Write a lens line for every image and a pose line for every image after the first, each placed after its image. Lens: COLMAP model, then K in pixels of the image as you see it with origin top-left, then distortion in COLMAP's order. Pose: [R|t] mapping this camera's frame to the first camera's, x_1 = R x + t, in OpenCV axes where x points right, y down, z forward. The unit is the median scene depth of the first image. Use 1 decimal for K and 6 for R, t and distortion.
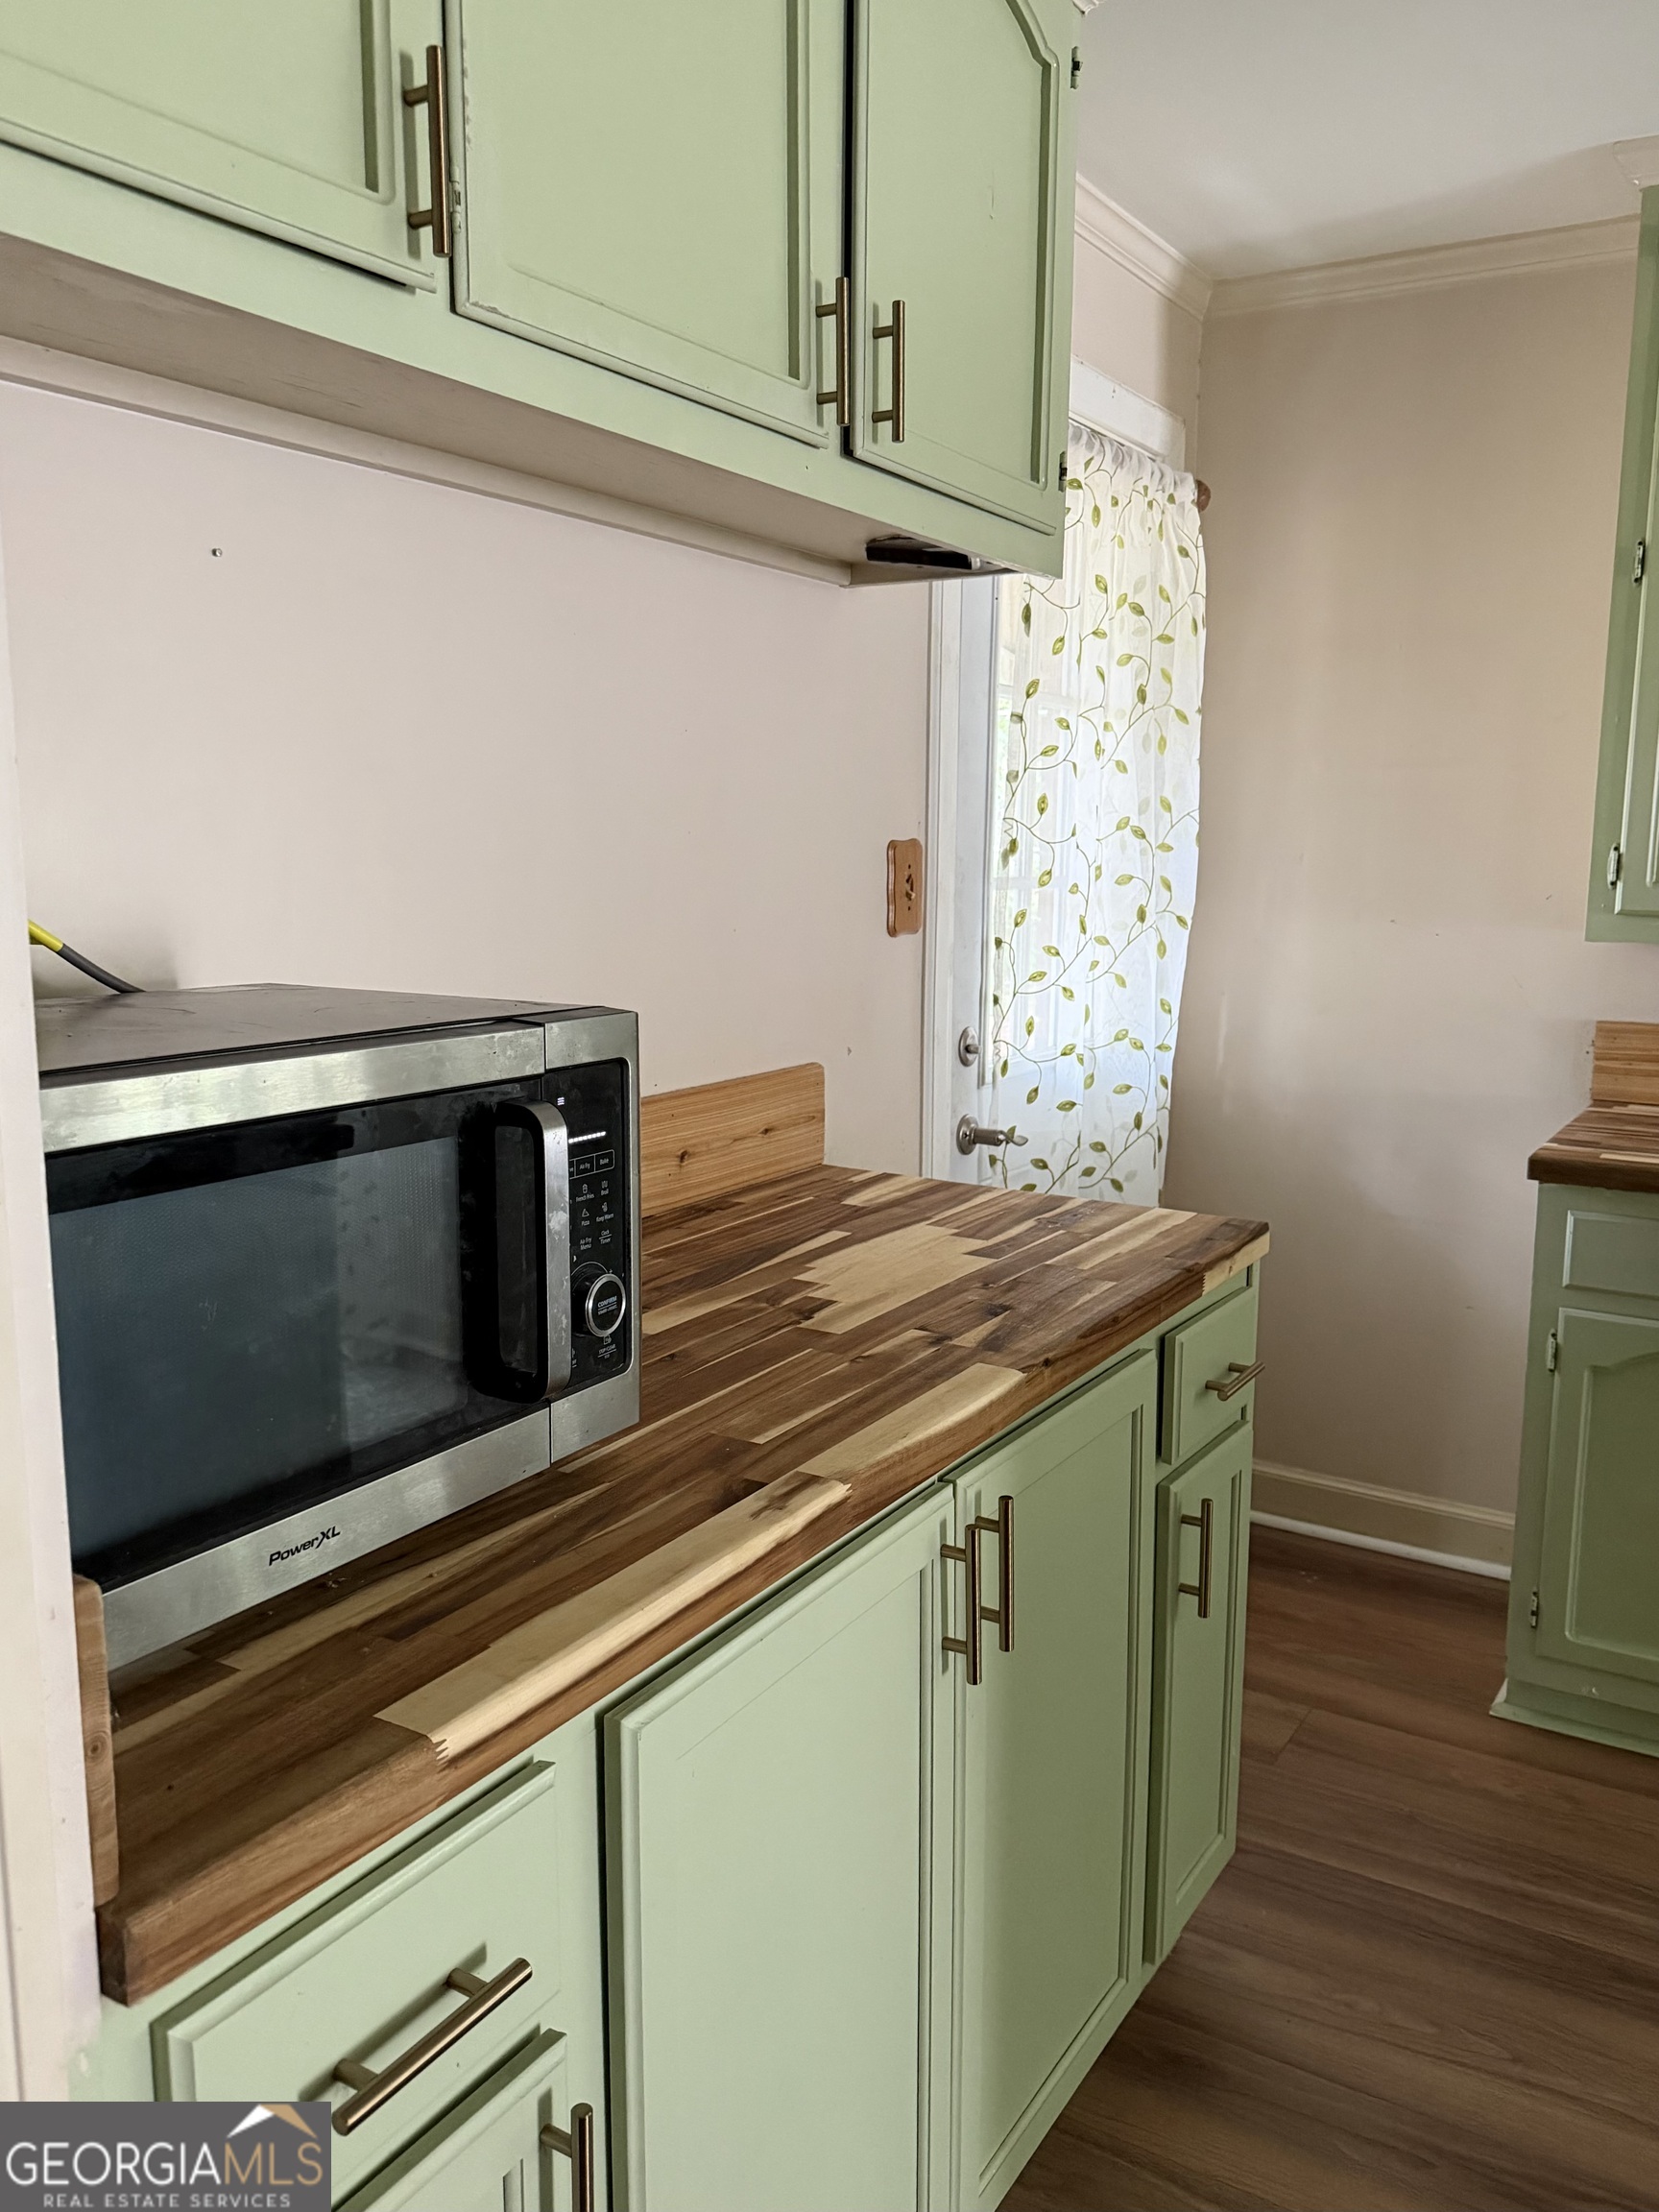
lens RADIAL K [[1678.0, 0, 836.0], [0, 1678.0, 1100.0], [0, 0, 1]] dist [0.021104, -0.015924]
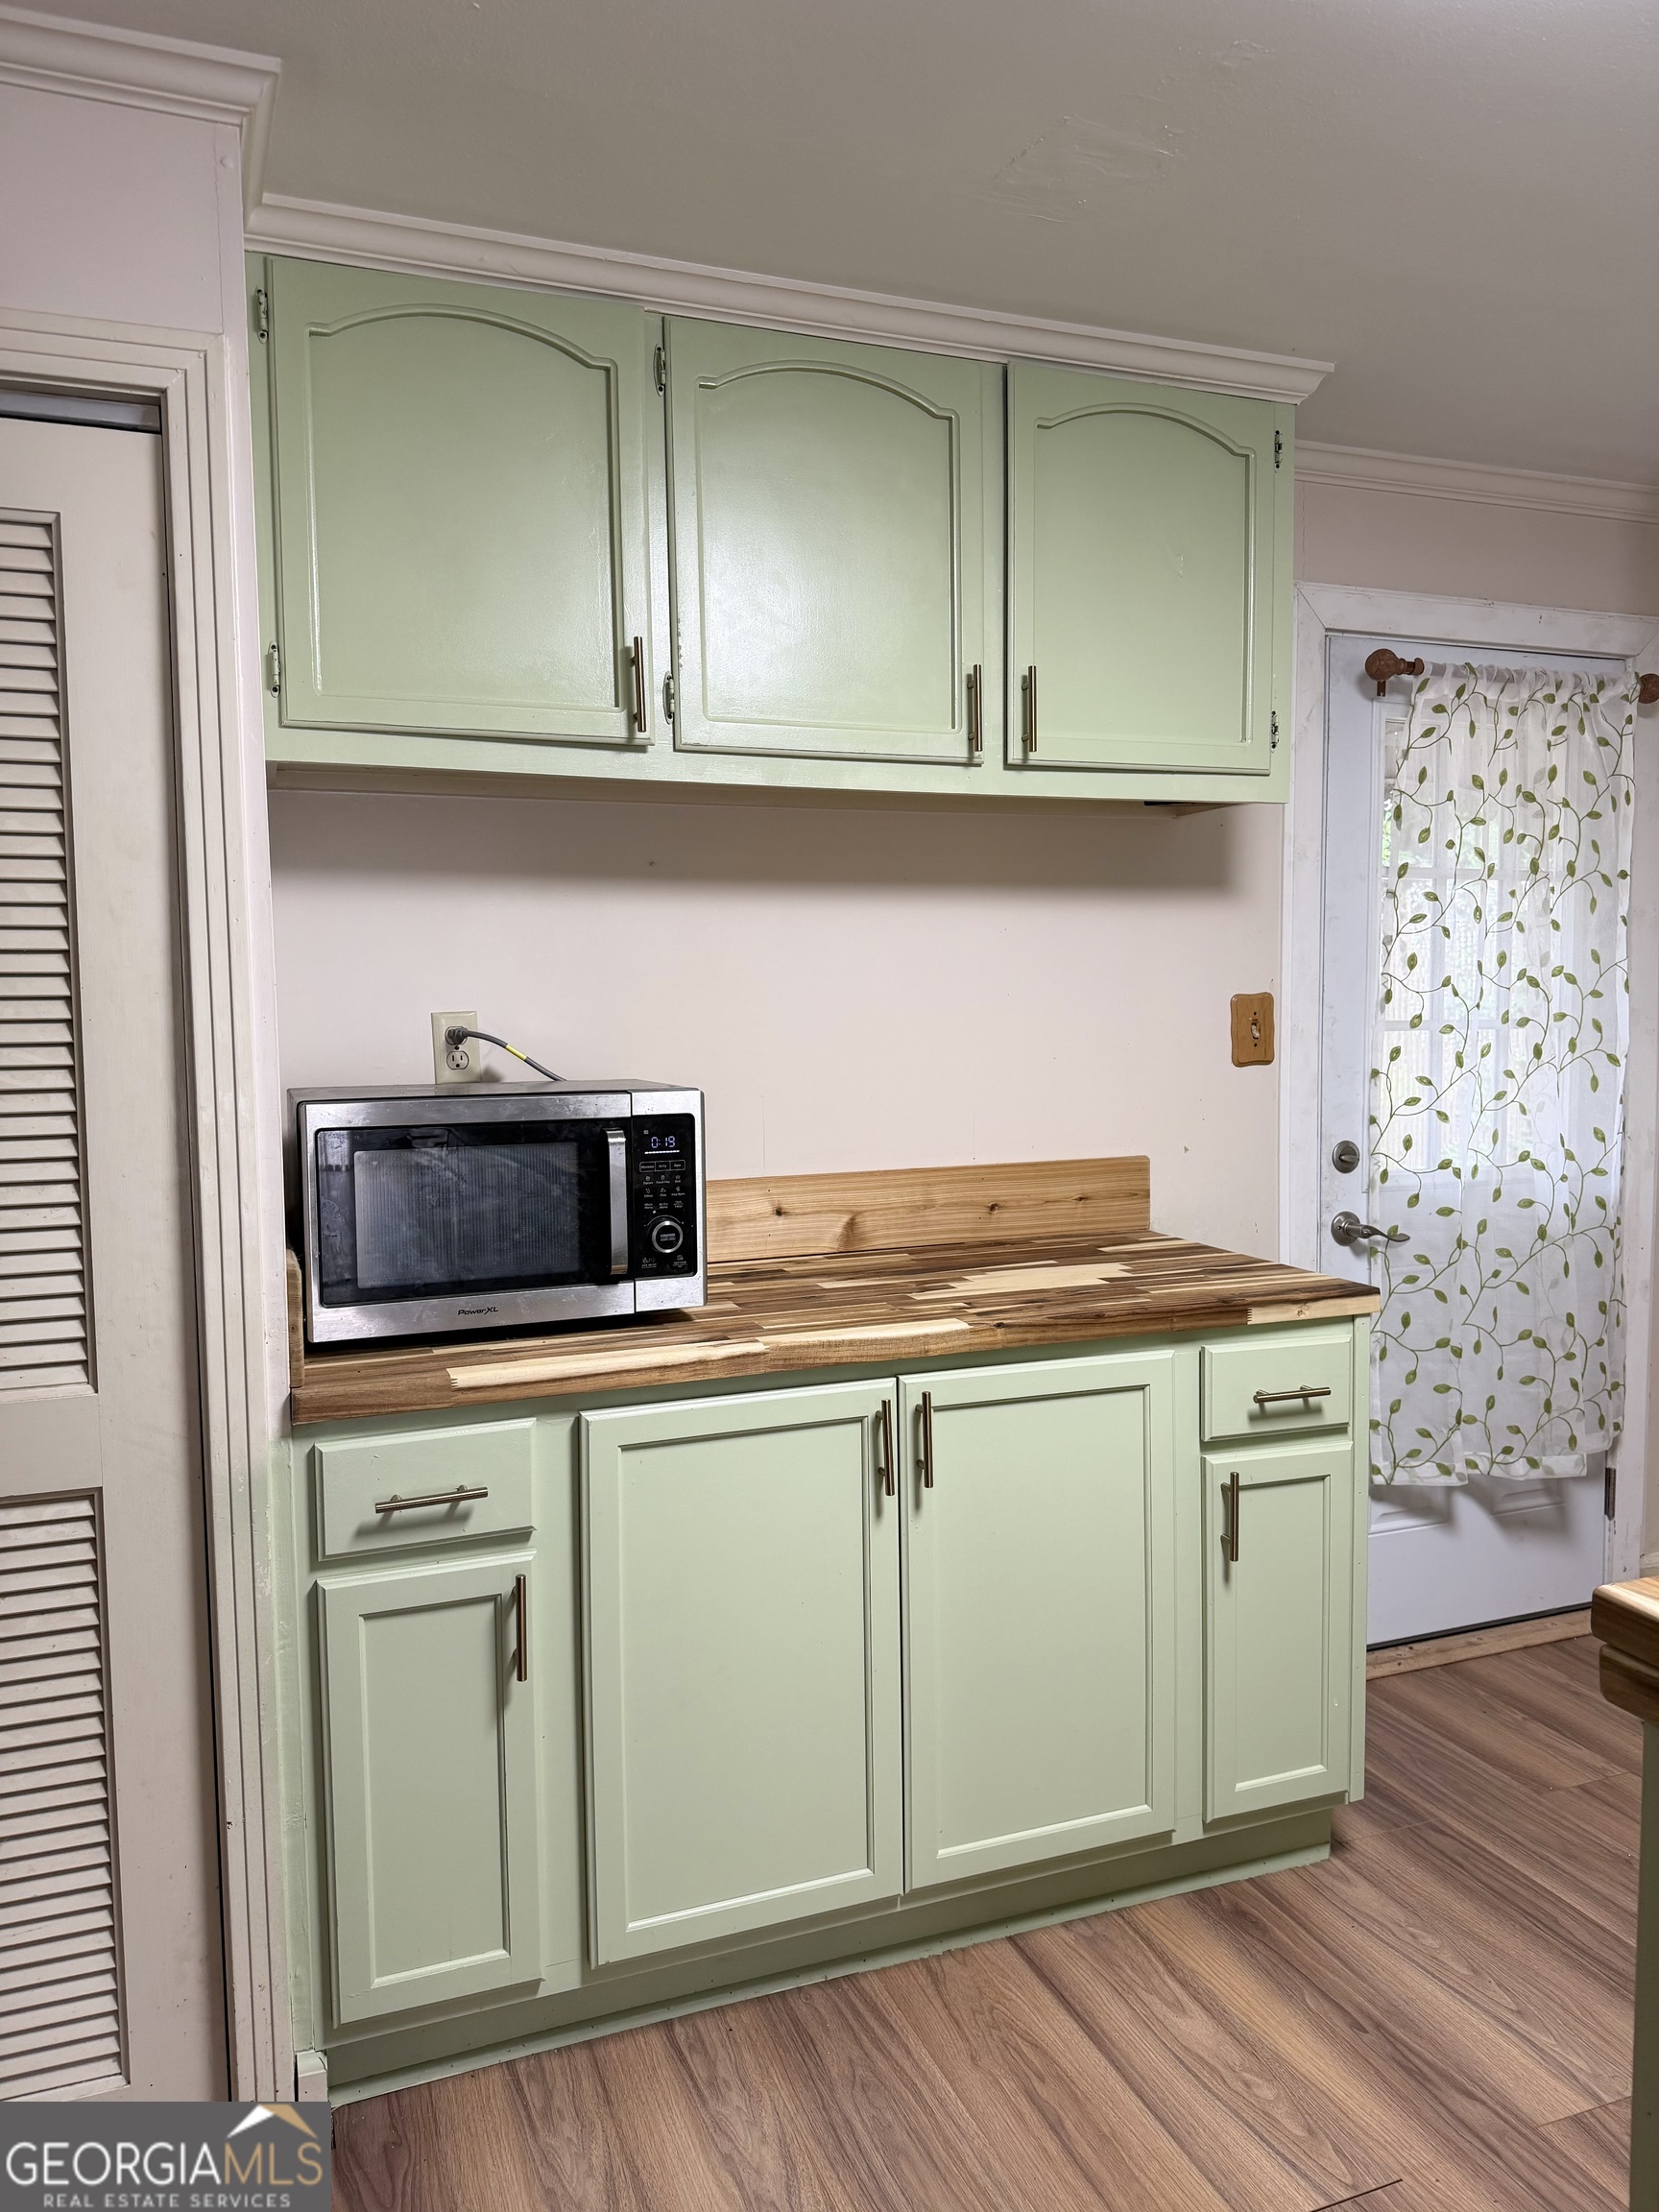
lens RADIAL K [[1556.2, 0, 825.6], [0, 1556.2, 1110.4], [0, 0, 1]] dist [0.016682, -0.041676]
pose [[0.786840, 0.024839, -0.616657, 0.493292], [-0.073648, 0.995829, -0.053861, 0.025198], [0.612747, 0.087796, 0.785387, -0.148914]]
